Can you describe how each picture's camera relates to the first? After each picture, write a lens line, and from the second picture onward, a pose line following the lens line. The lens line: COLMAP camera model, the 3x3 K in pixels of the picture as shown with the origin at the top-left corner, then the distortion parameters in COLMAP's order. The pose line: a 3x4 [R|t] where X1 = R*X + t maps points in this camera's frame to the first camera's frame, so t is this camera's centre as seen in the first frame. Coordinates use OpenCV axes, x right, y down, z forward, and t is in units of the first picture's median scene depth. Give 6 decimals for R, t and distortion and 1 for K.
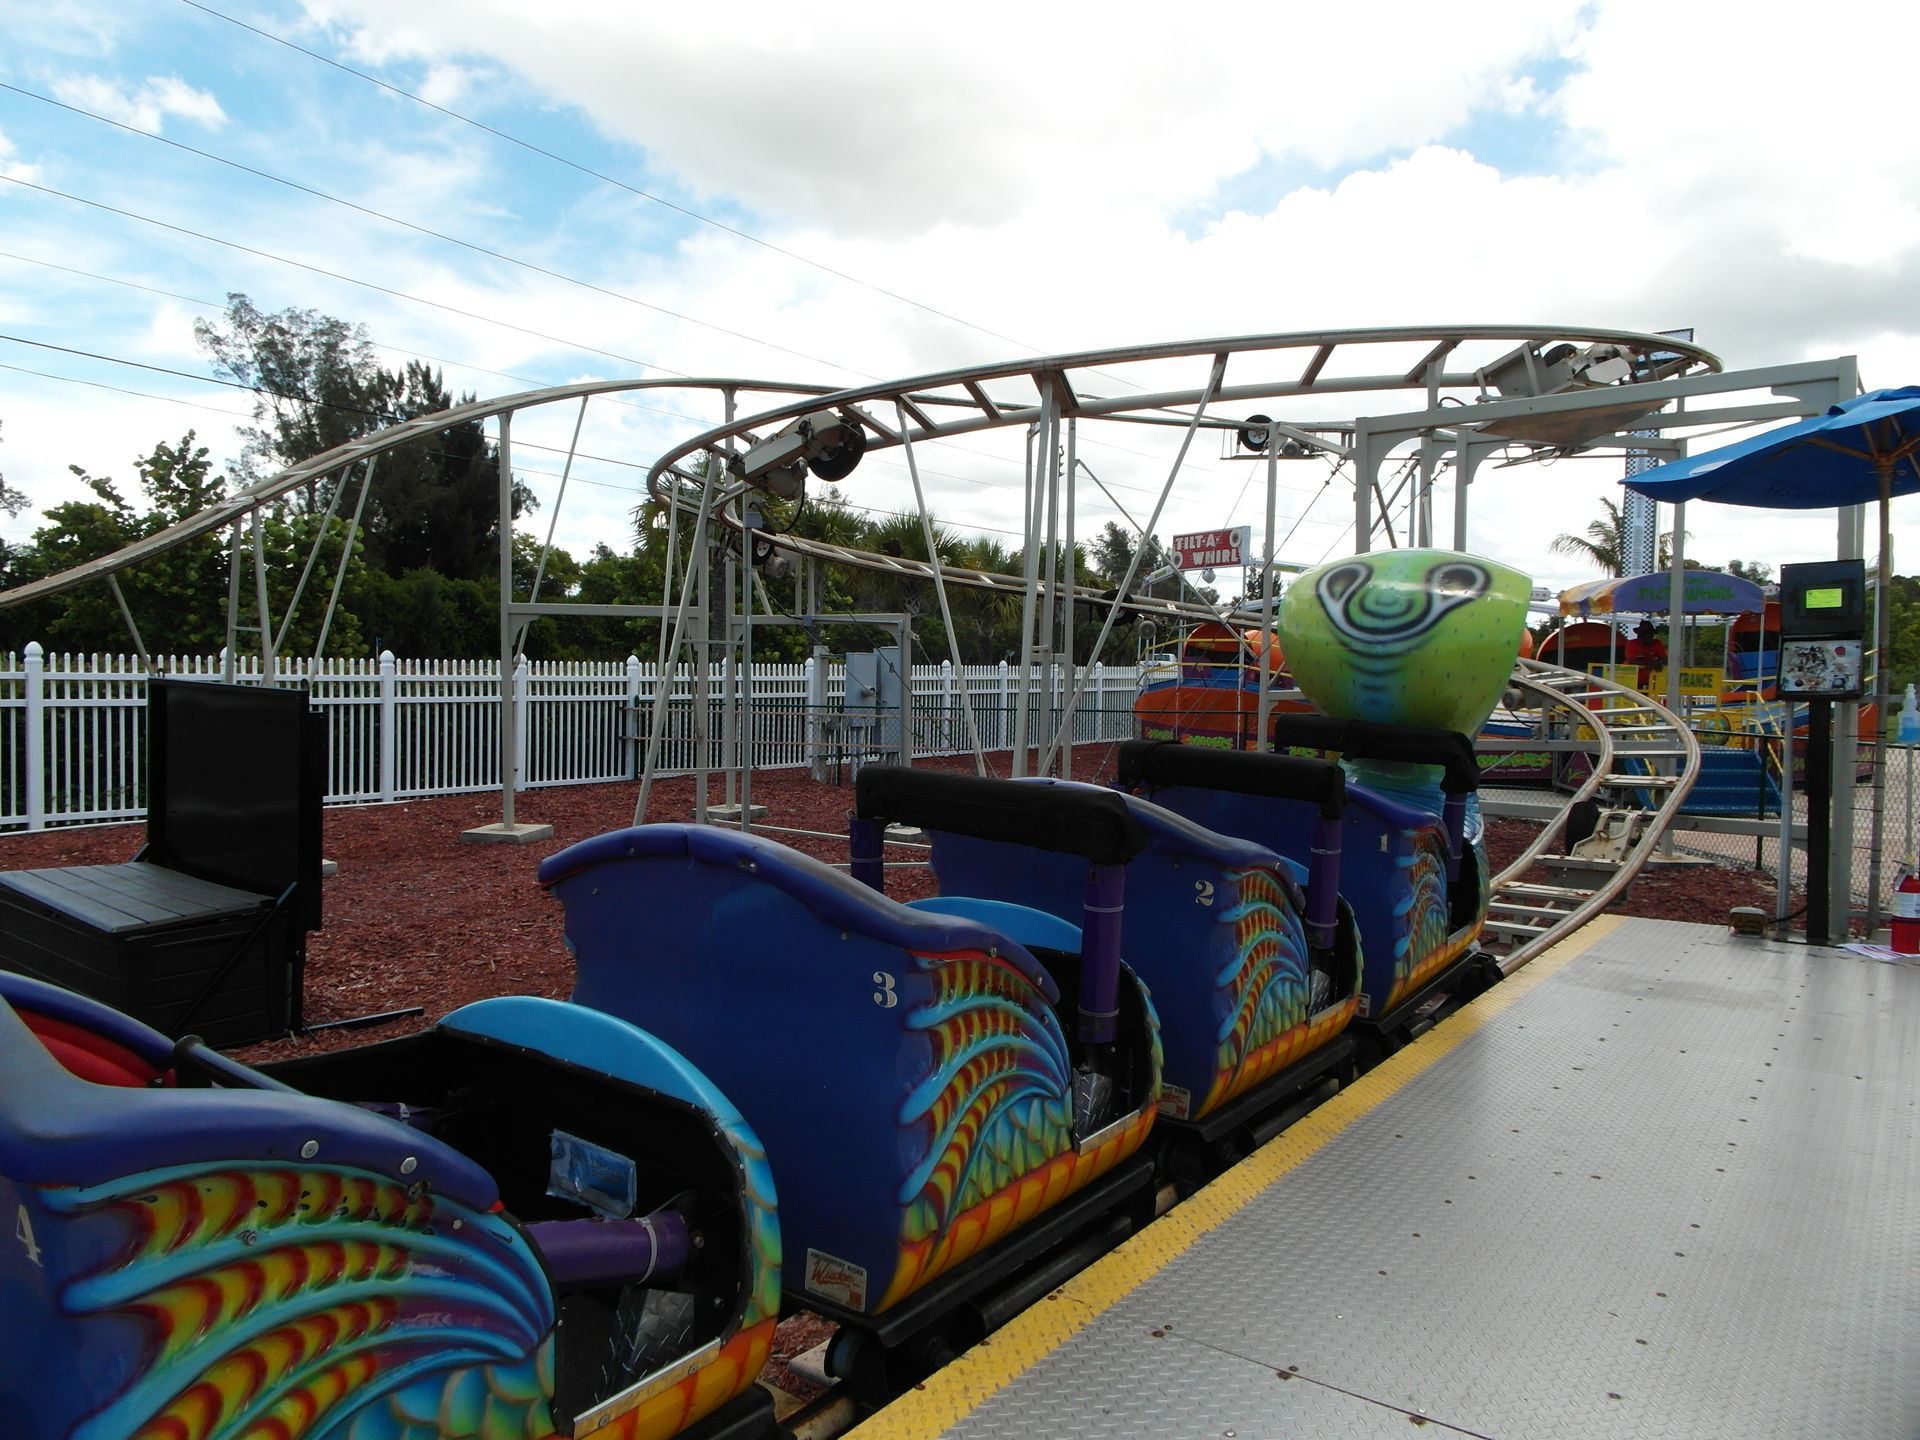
lens RADIAL K [[1352.3, 0, 970.8], [0, 1352.3, 728.1], [0, 0, 1]] dist [0.016097, 0.000140]
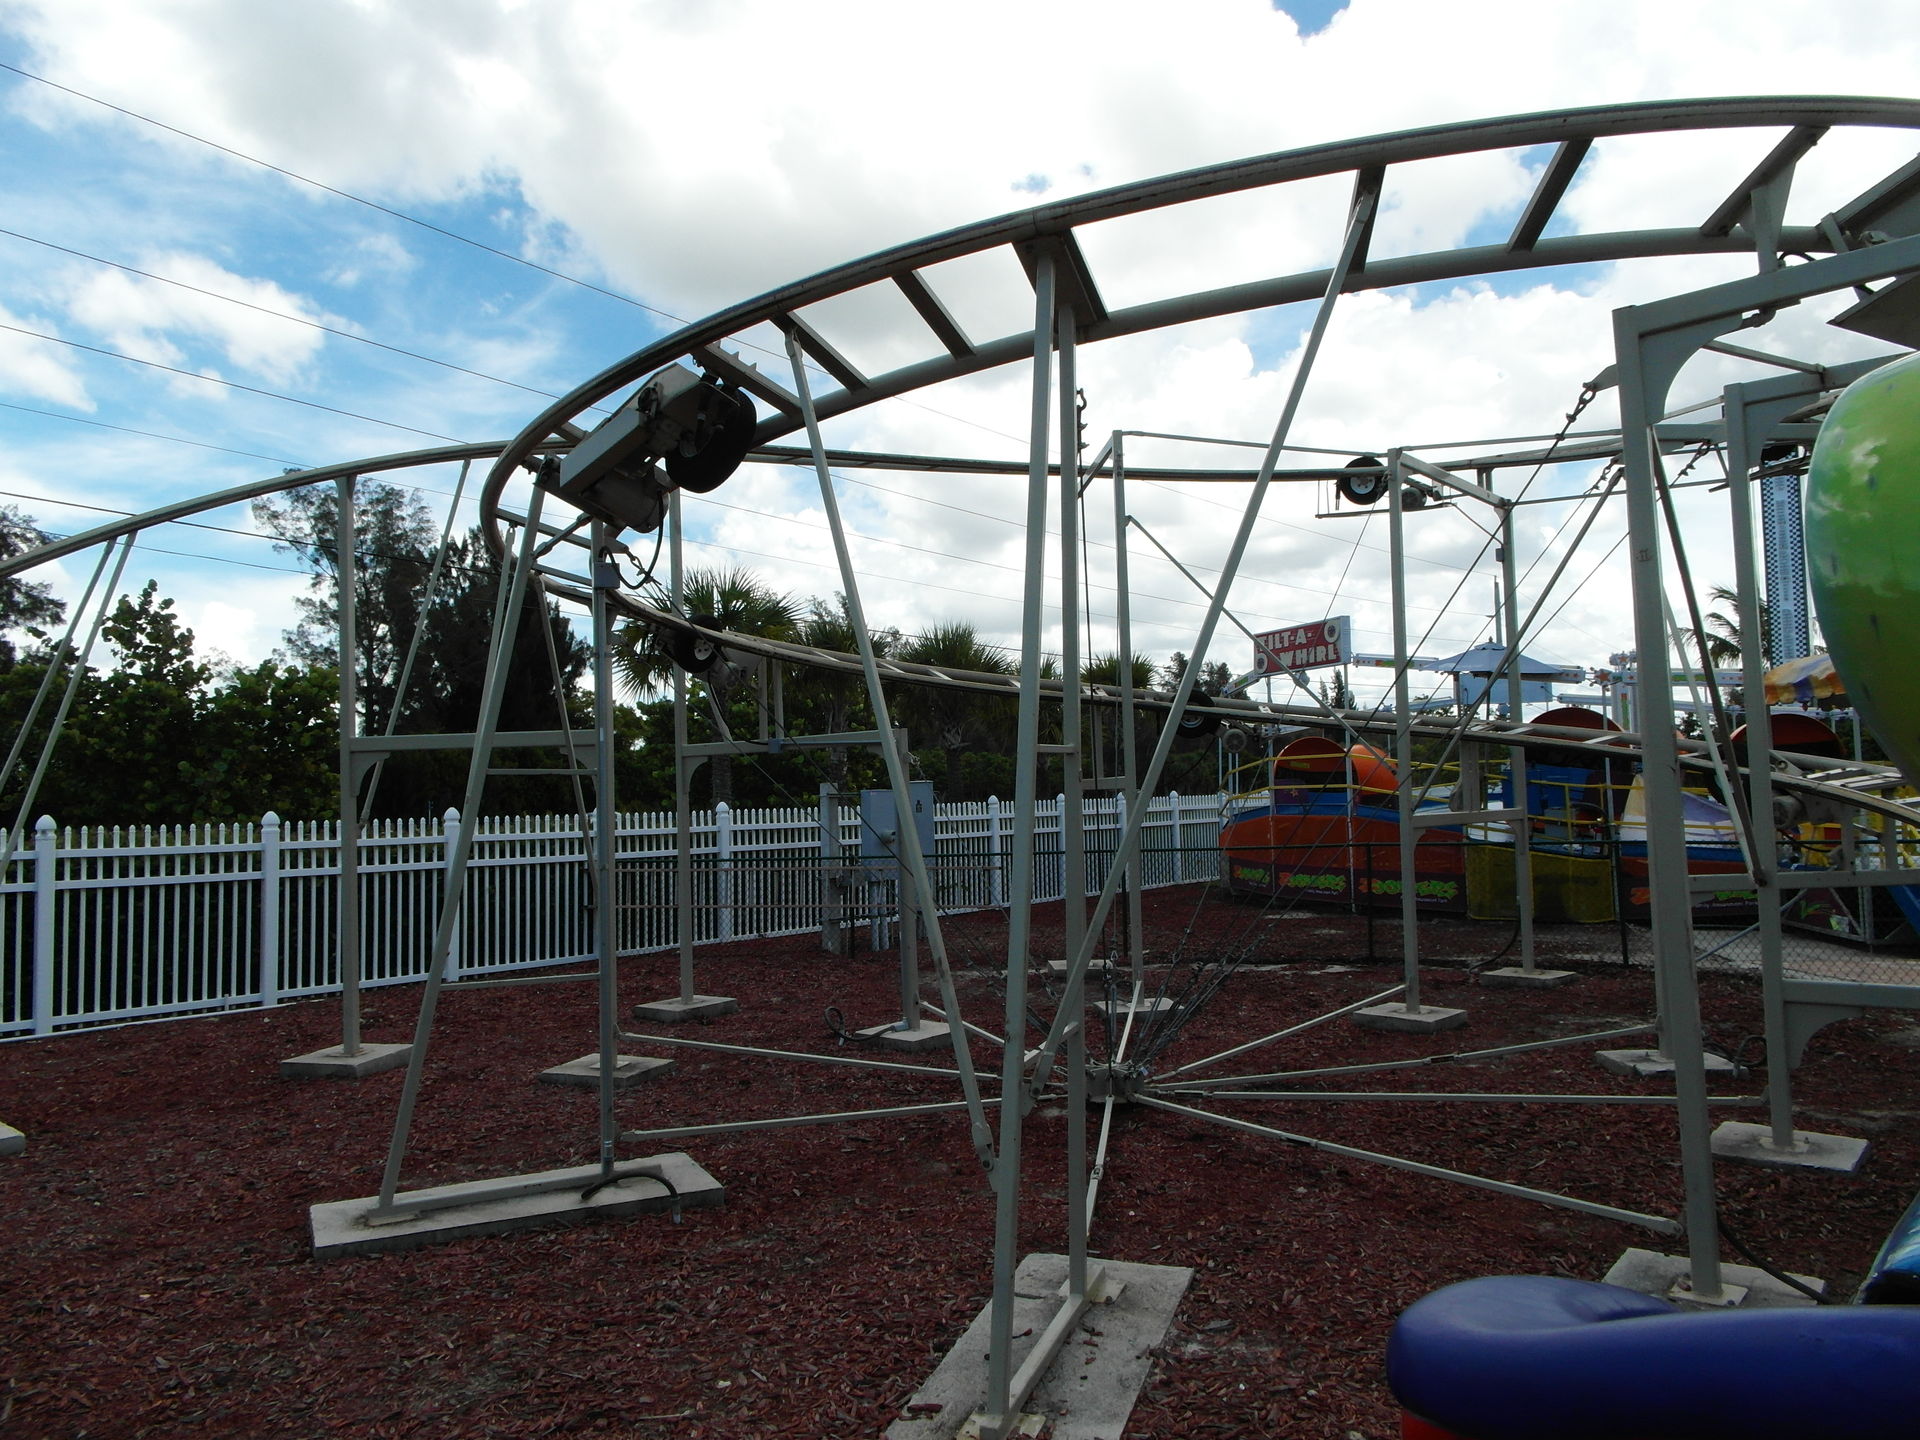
lens RADIAL K [[1352.3, 0, 970.8], [0, 1352.3, 728.1], [0, 0, 1]] dist [0.016097, 0.000140]
pose [[0.997548, -0.046024, -0.052720, 0.019732], [0.040312, 0.993687, -0.104694, -0.005269], [0.057206, 0.102312, 0.993106, 0.199127]]
